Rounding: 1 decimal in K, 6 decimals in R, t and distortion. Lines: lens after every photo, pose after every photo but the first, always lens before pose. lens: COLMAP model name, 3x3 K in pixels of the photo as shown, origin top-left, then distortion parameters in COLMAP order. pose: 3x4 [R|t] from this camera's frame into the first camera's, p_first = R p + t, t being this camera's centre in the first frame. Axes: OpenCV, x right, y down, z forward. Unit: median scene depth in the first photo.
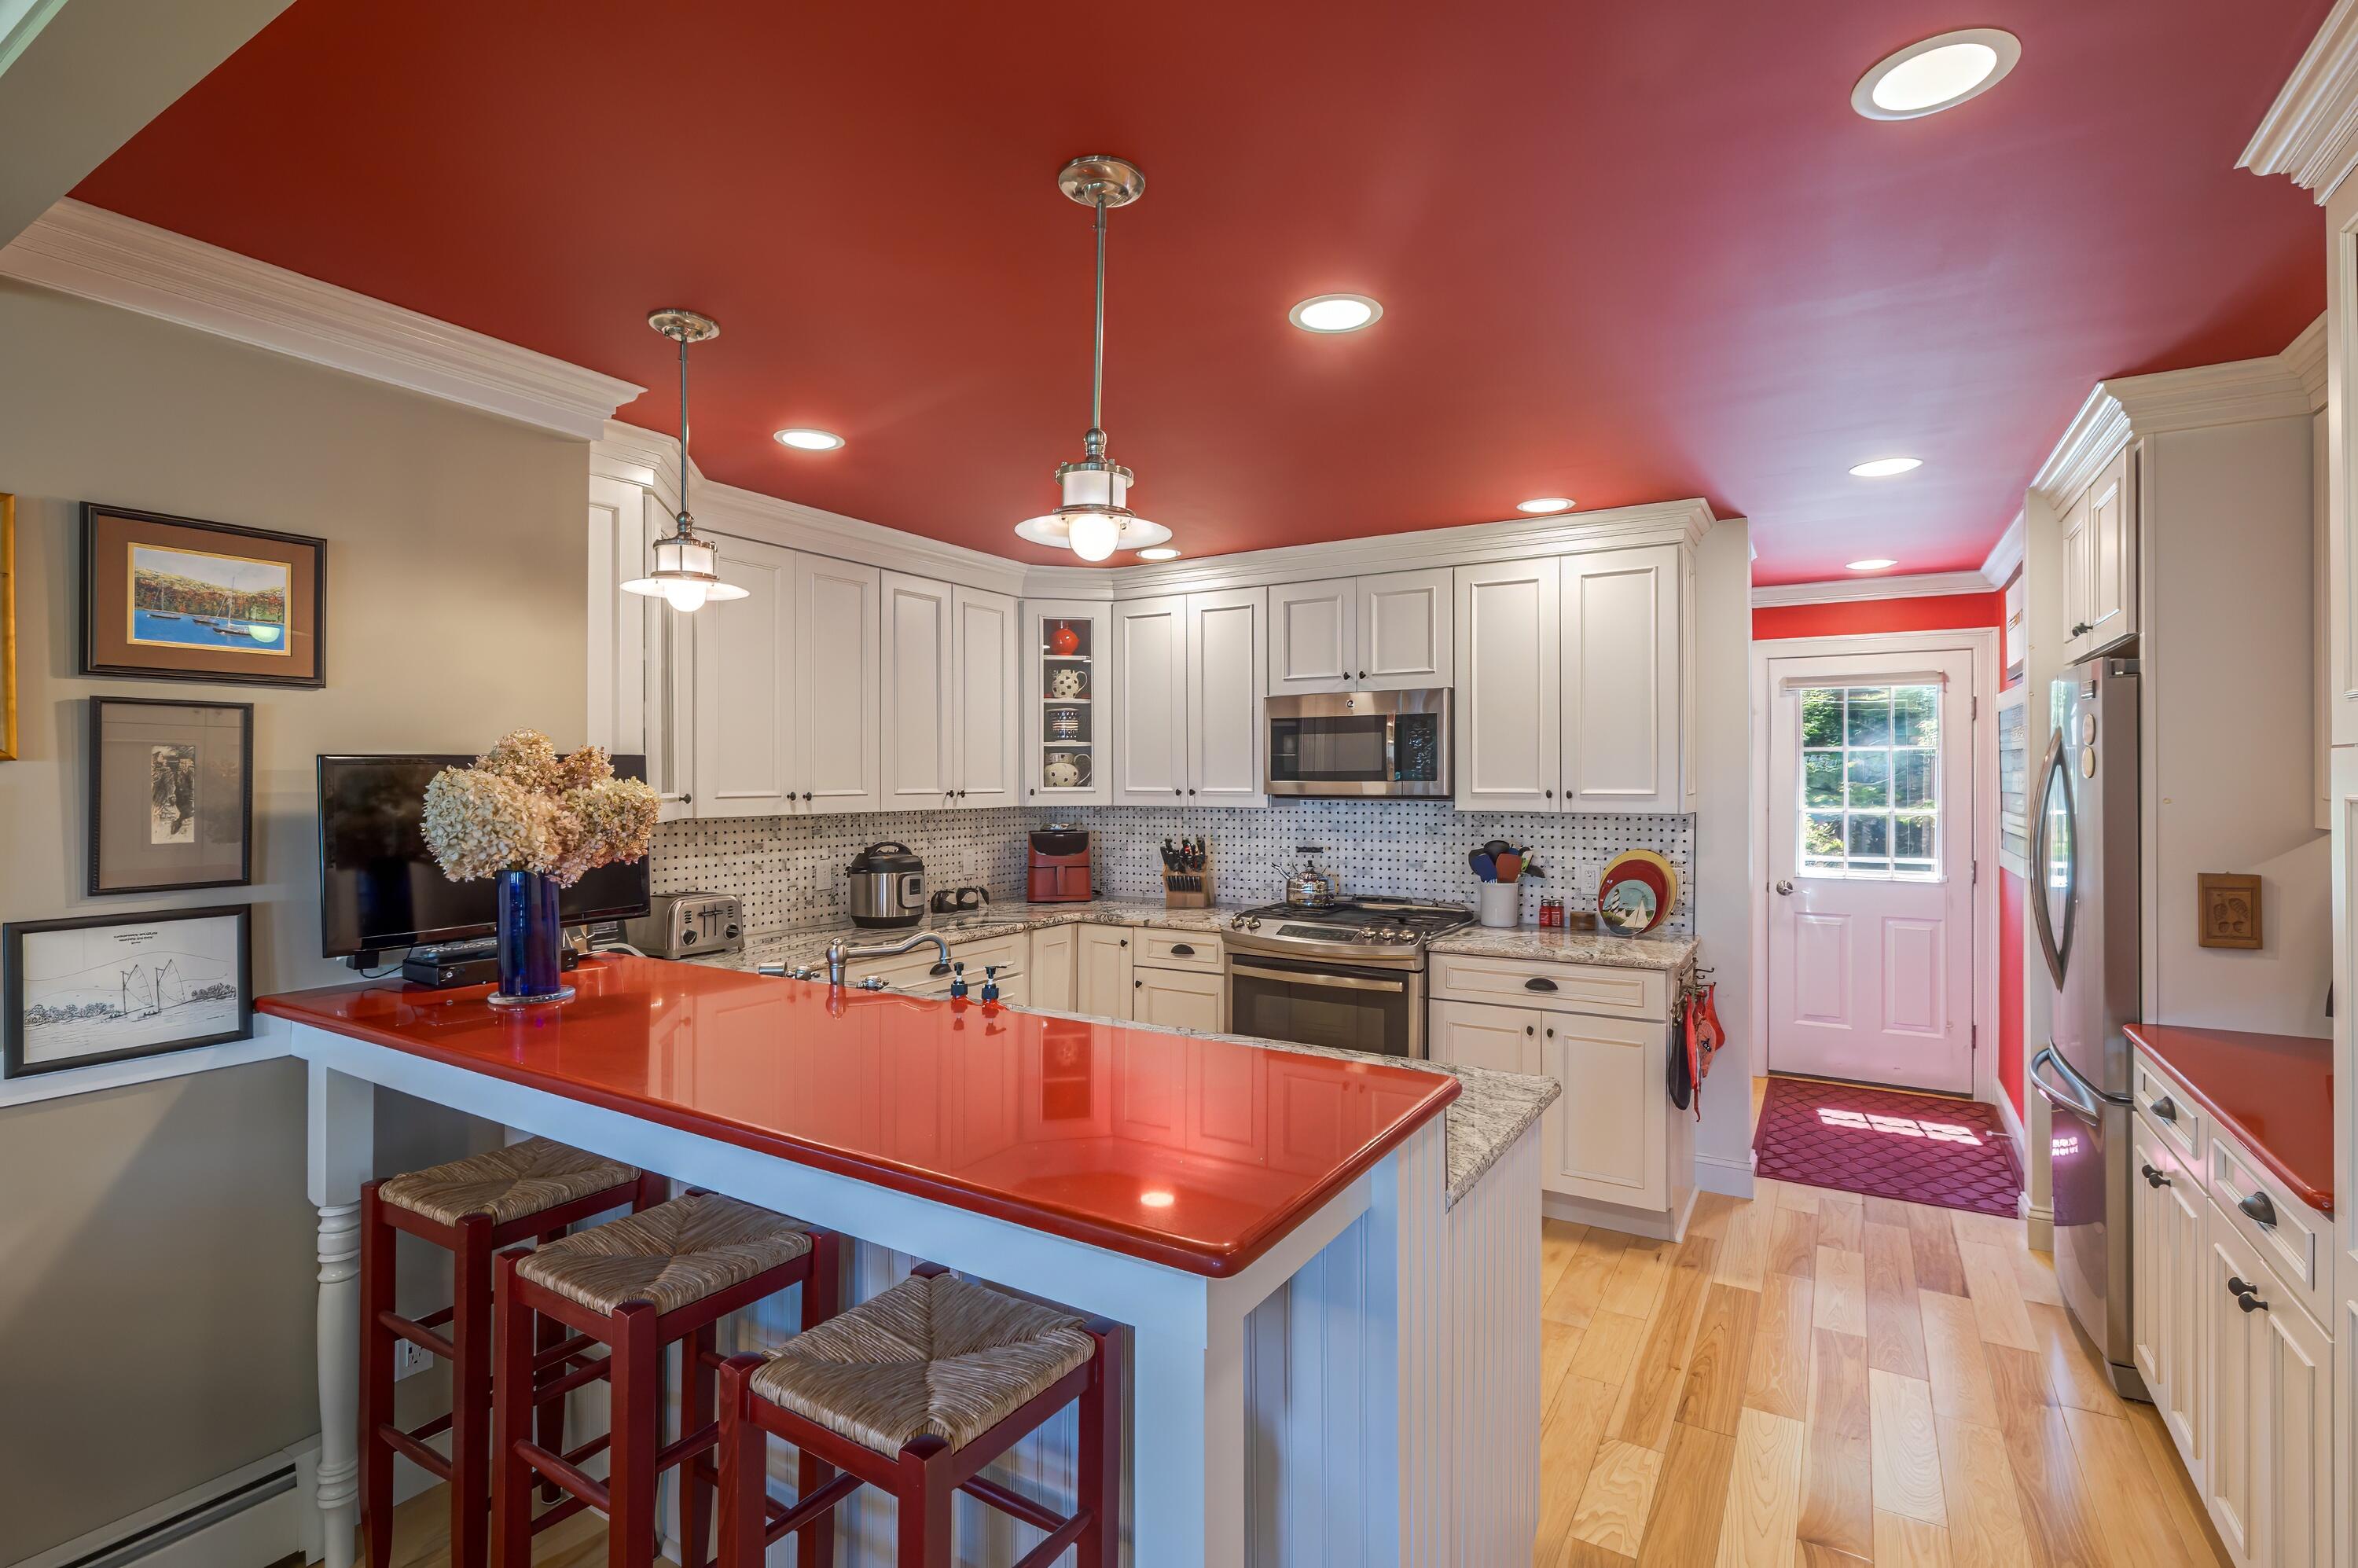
lens RADIAL K [[1076.2, 0, 1165.5], [0, 1076.2, 773.5], [0, 0, 1]] dist [0.003177, 0.000068]
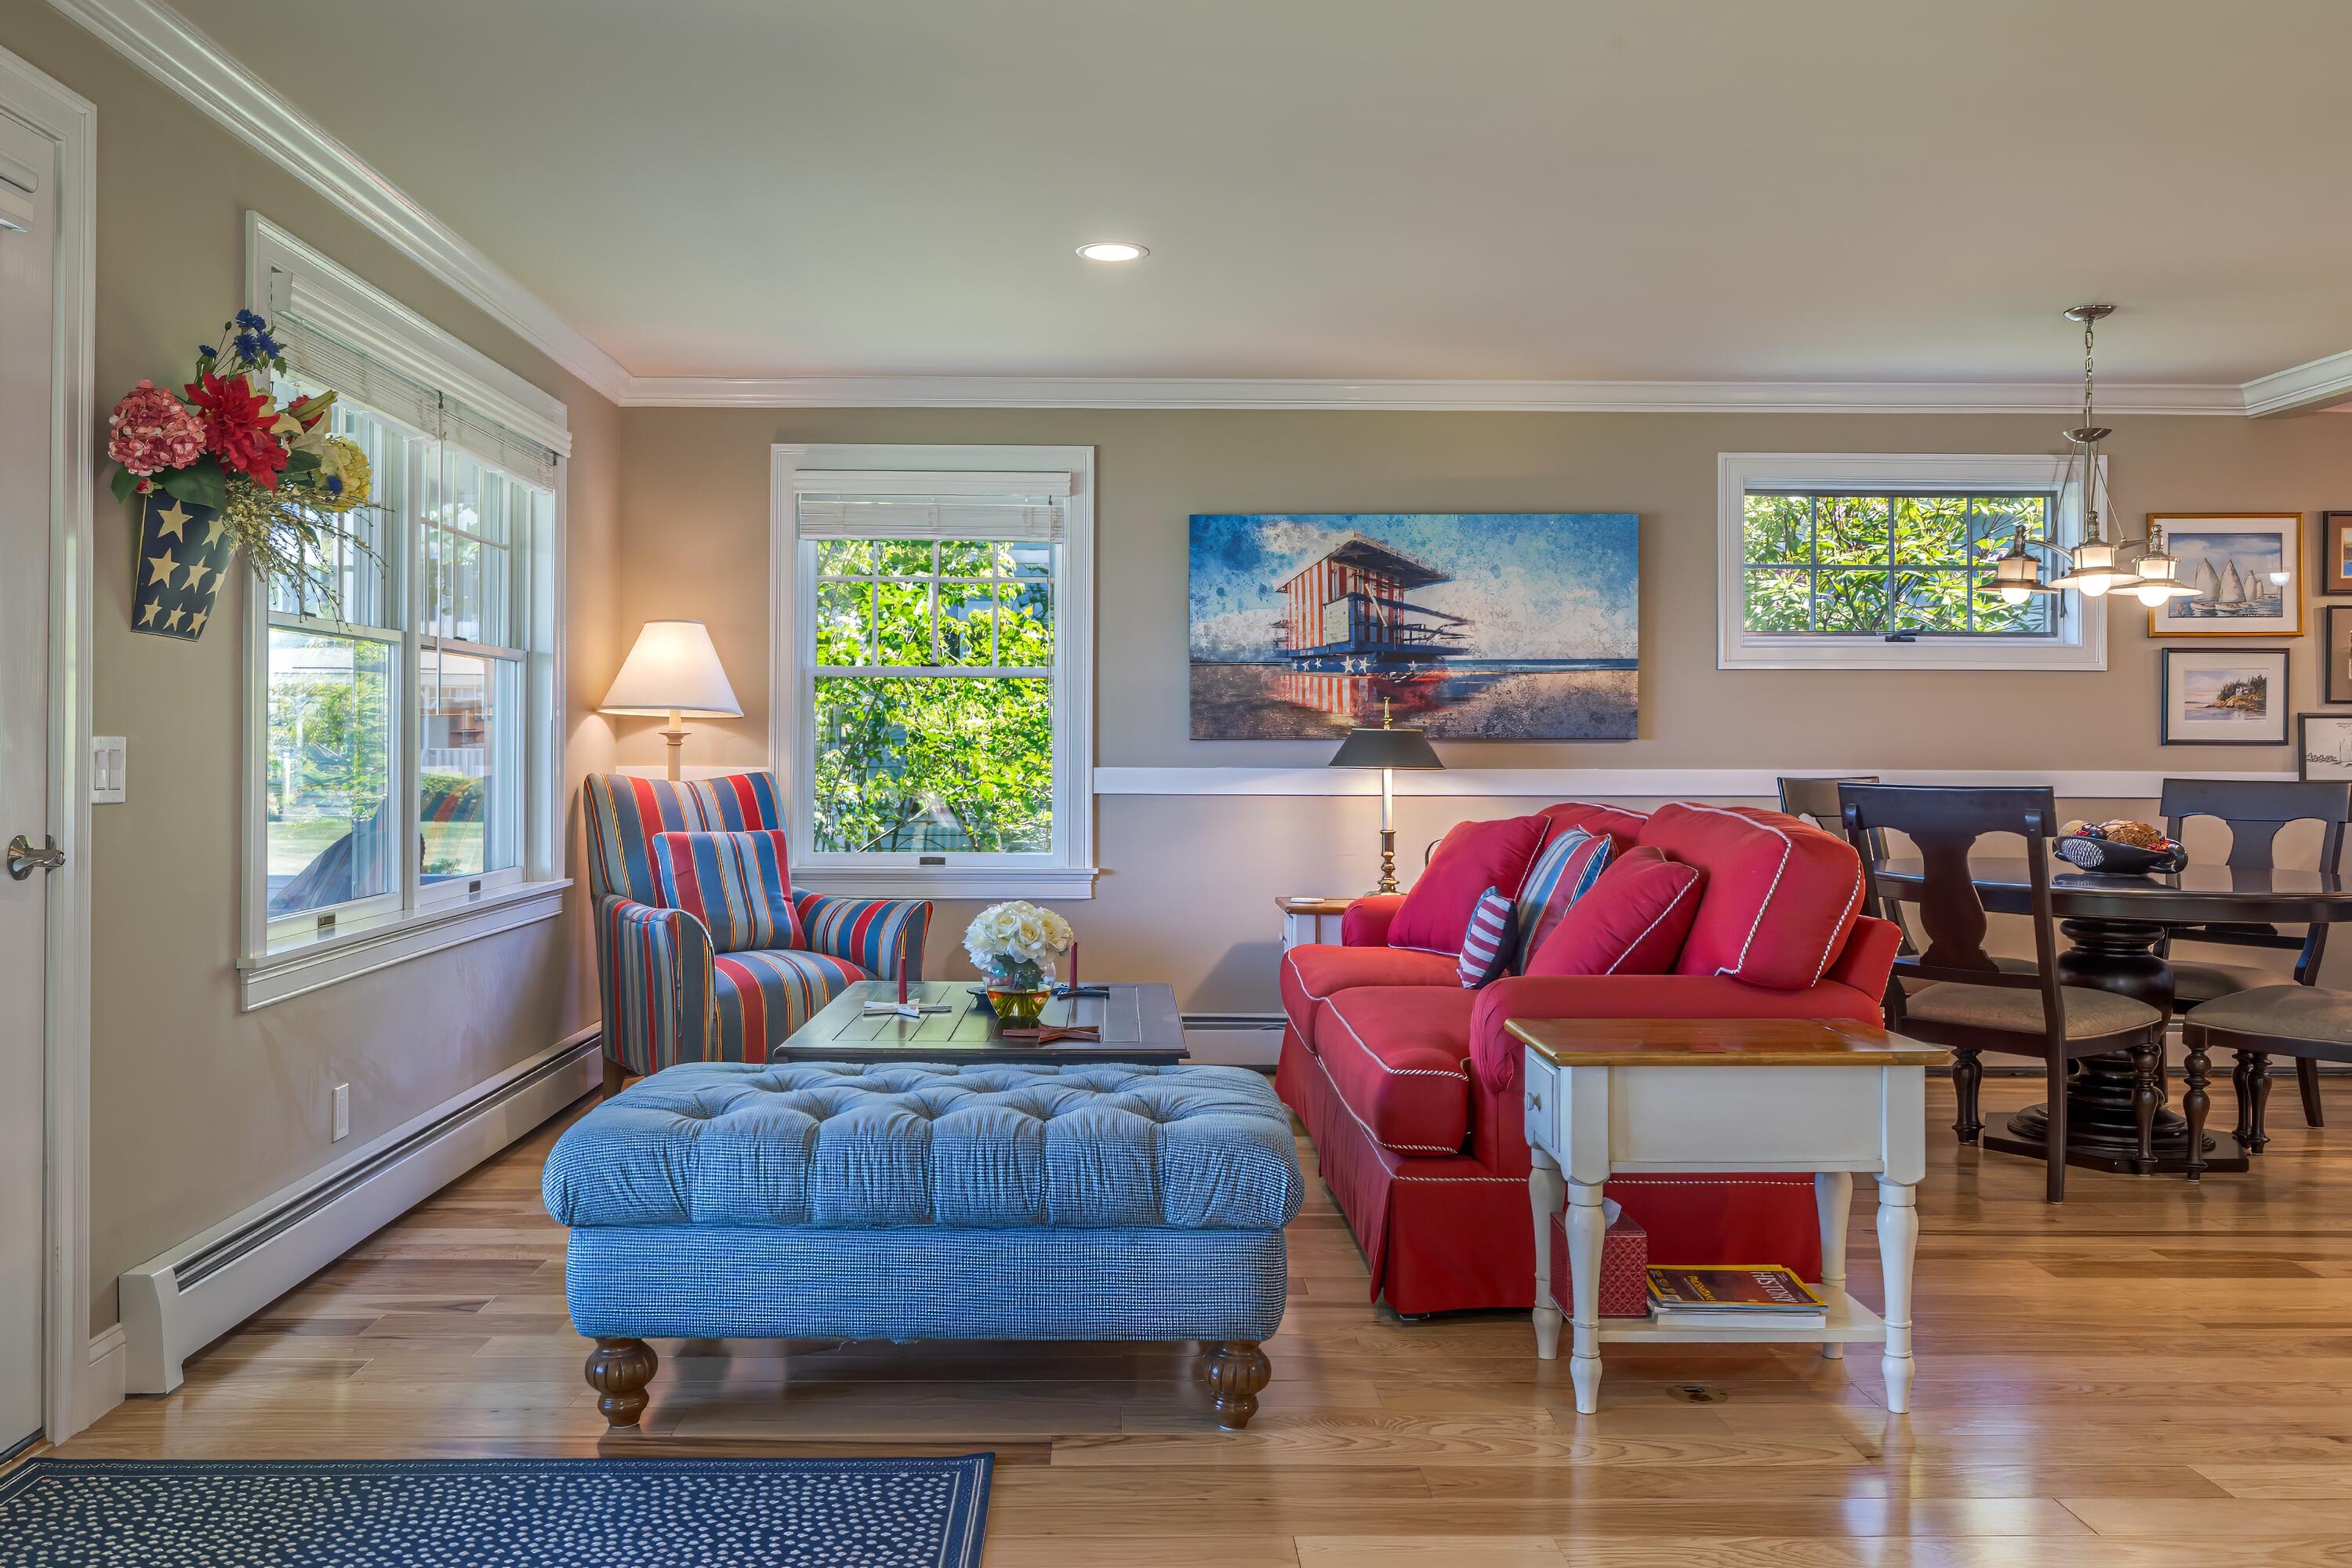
lens RADIAL K [[1850.3, 0, 1128.4], [0, 1850.3, 741.5], [0, 0, 1]] dist [-0.011555, -0.006337]
pose [[0.541096, 0.002926, -0.840956, 0.359040], [-0.001761, 0.999996, 0.002347, 0.092365], [0.840959, 0.000211, 0.541099, -1.420280]]
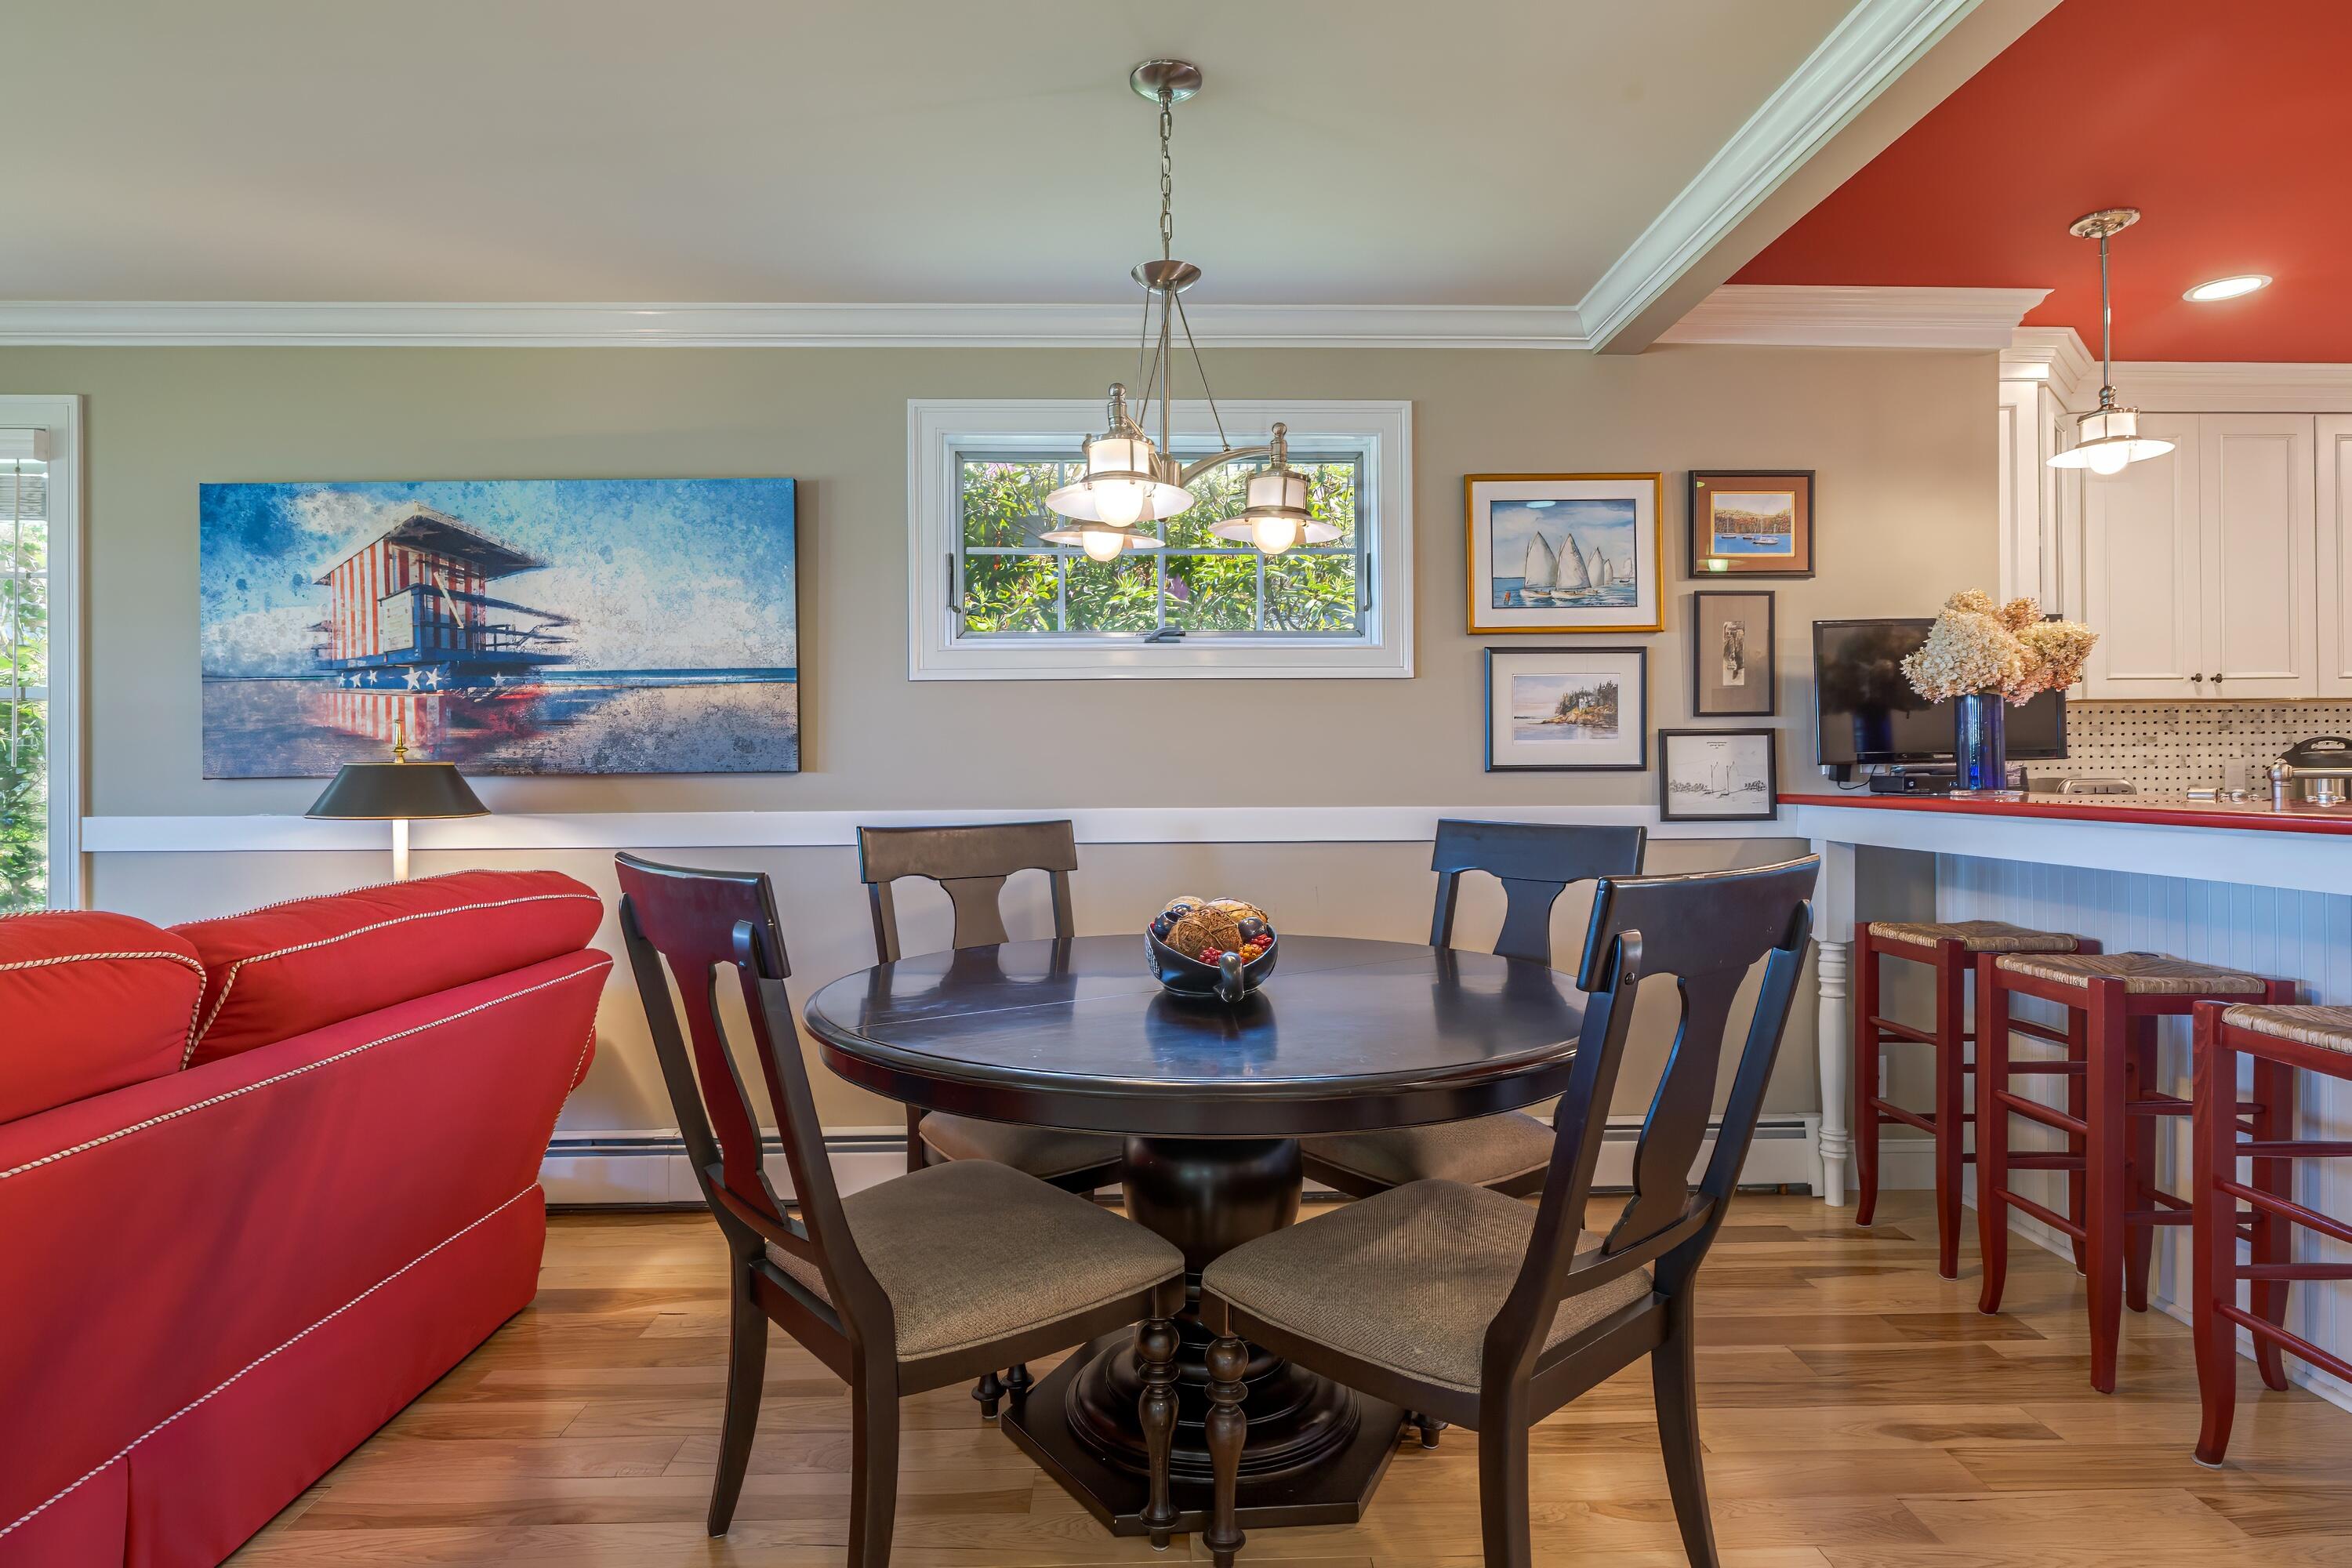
lens RADIAL K [[1283.9, 0, 1179.3], [0, 1283.9, 781.8], [0, 0, 1]] dist [-0.007532, 0.002478]
pose [[0.563019, -0.003690, -0.826435, 0.072773], [0.009467, 0.999953, 0.001985, 0.101231], [0.826389, -0.008941, 0.563028, -0.356594]]
